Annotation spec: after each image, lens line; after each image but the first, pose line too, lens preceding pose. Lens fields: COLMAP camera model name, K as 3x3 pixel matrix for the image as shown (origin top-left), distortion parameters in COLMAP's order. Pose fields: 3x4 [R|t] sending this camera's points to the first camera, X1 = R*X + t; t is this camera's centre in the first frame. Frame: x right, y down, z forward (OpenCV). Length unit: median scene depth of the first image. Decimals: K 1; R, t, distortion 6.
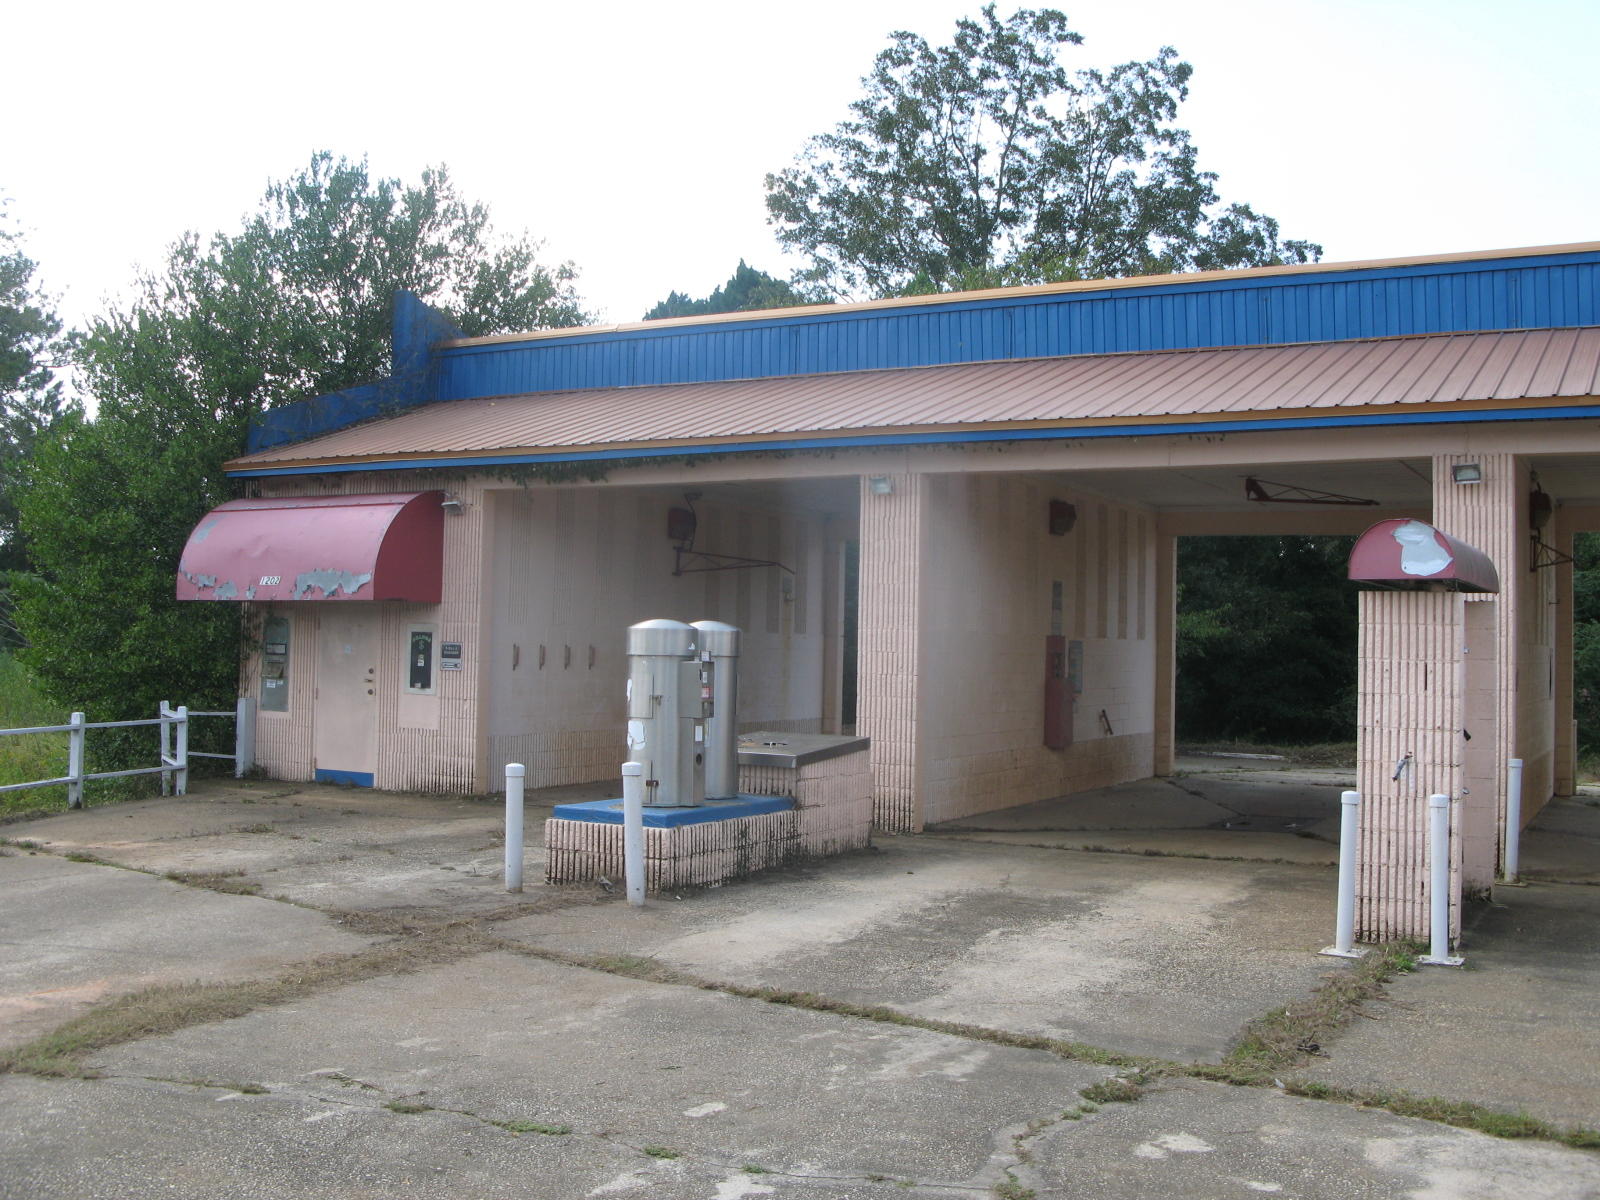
lens RADIAL K [[1650.6, 0, 794.7], [0, 1650.6, 541.3], [0, 0, 1]] dist [-0.117621, 0.004093]
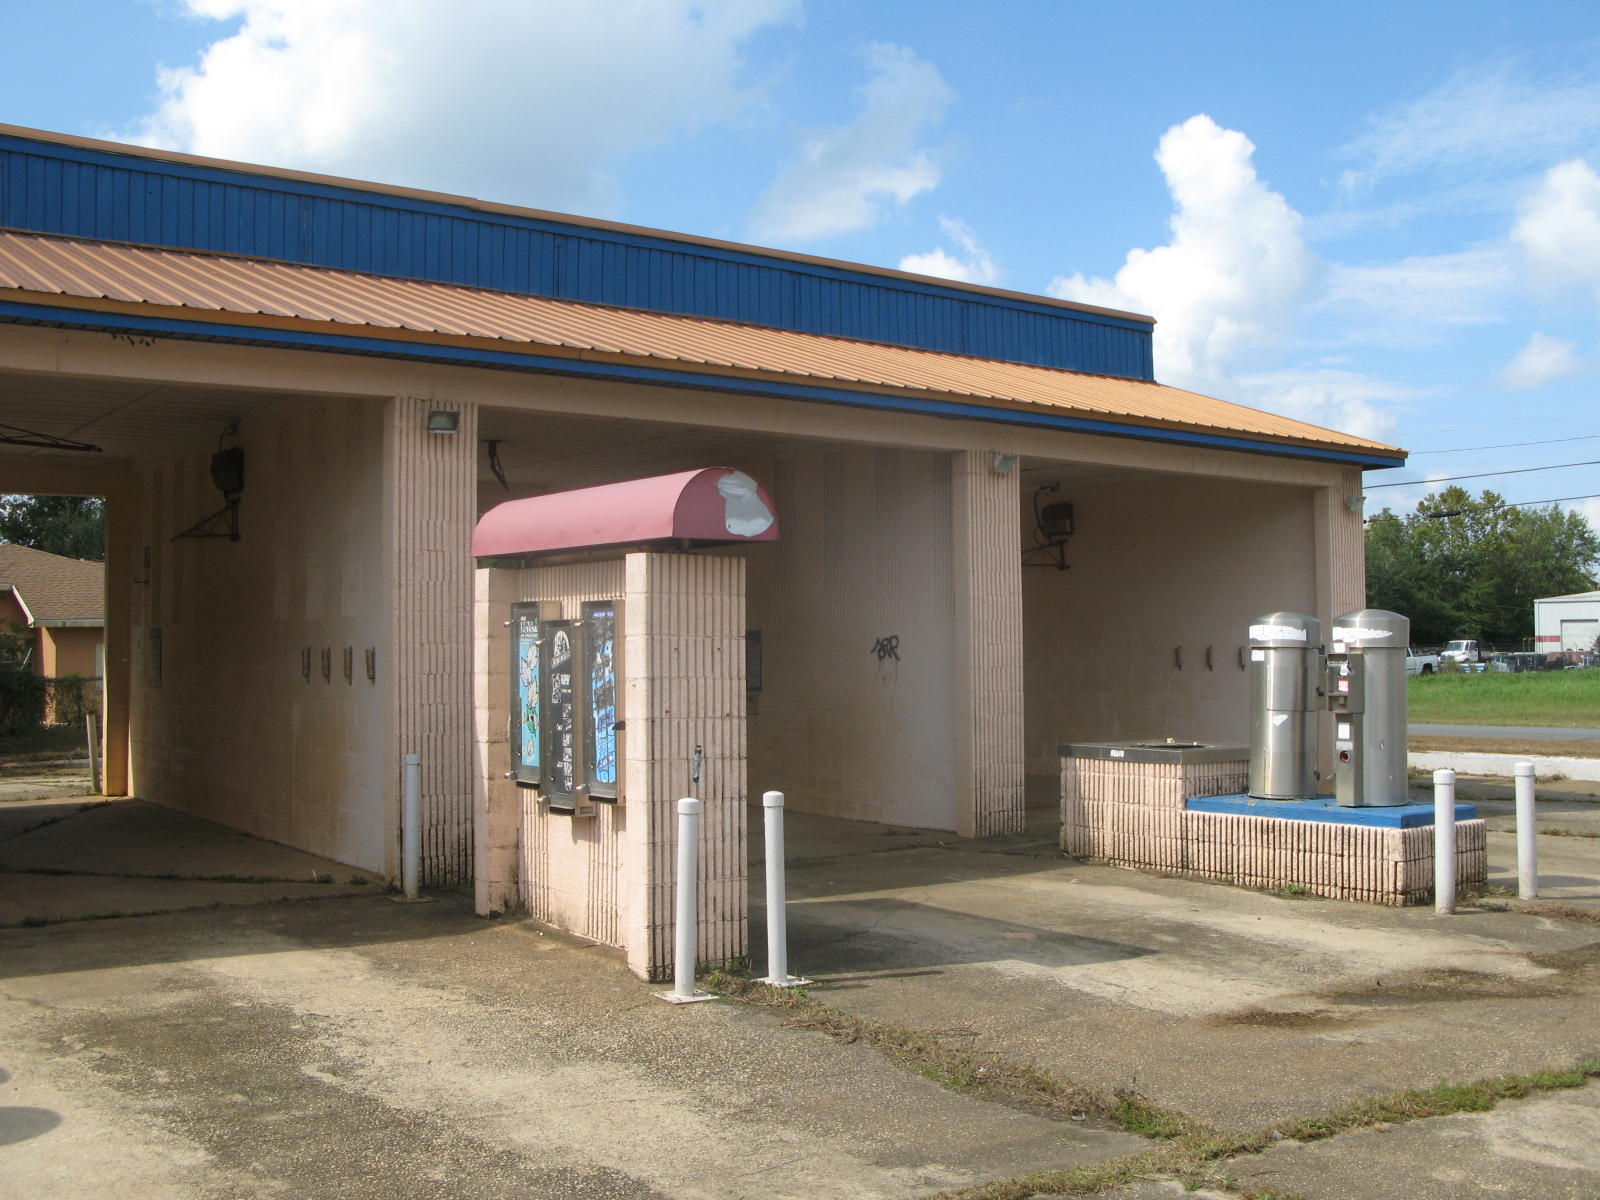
lens RADIAL K [[1651.1, 0, 800.0], [0, 1651.1, 600.0], [0, 0, 1]] dist [-0.116746, 0.004737]
pose [[0.418854, 0.004790, 0.908041, -0.370605], [-0.046016, 0.998813, 0.015957, 0.037817], [-0.906887, -0.048468, 0.418577, 0.588732]]
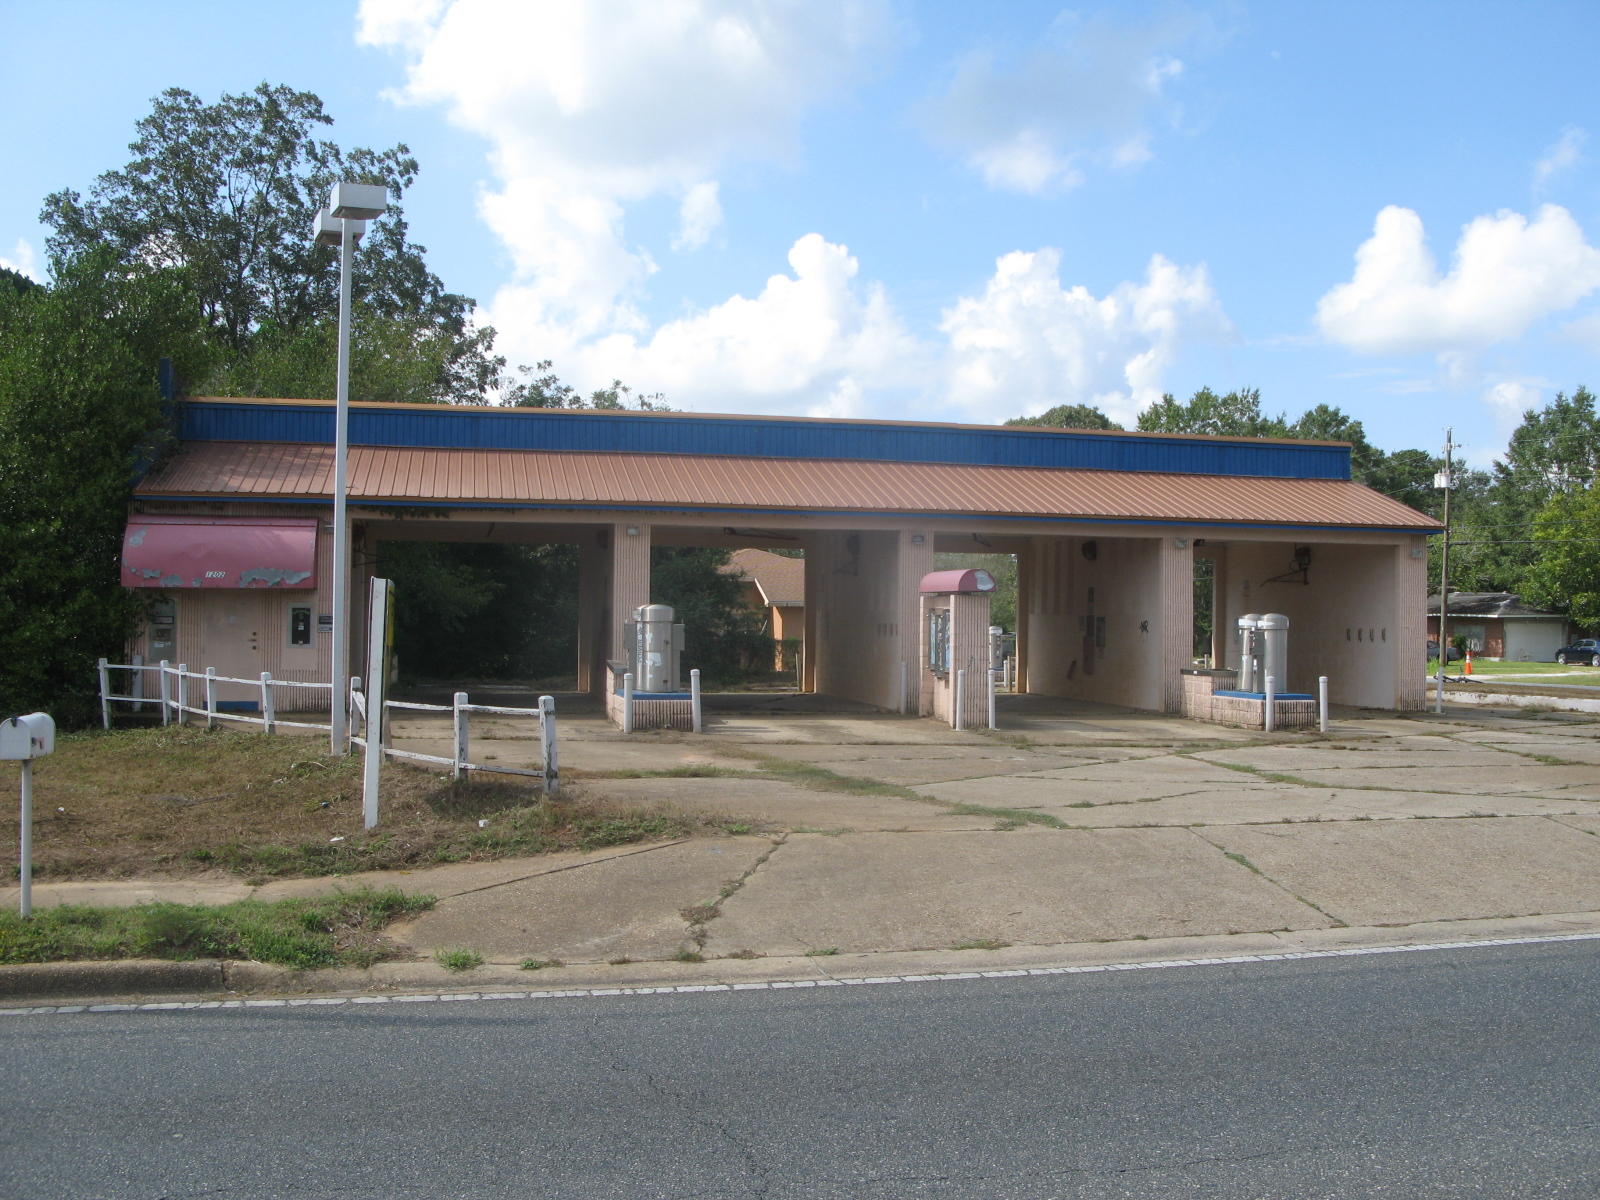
lens RADIAL K [[1651.1, 0, 800.0], [0, 1651.1, 600.0], [0, 0, 1]] dist [-0.116746, 0.004737]
pose [[0.753959, -0.002972, 0.656915, -1.591808], [-0.038646, 0.998057, 0.048870, -0.081704], [-0.655784, -0.062233, 0.752380, -0.838107]]
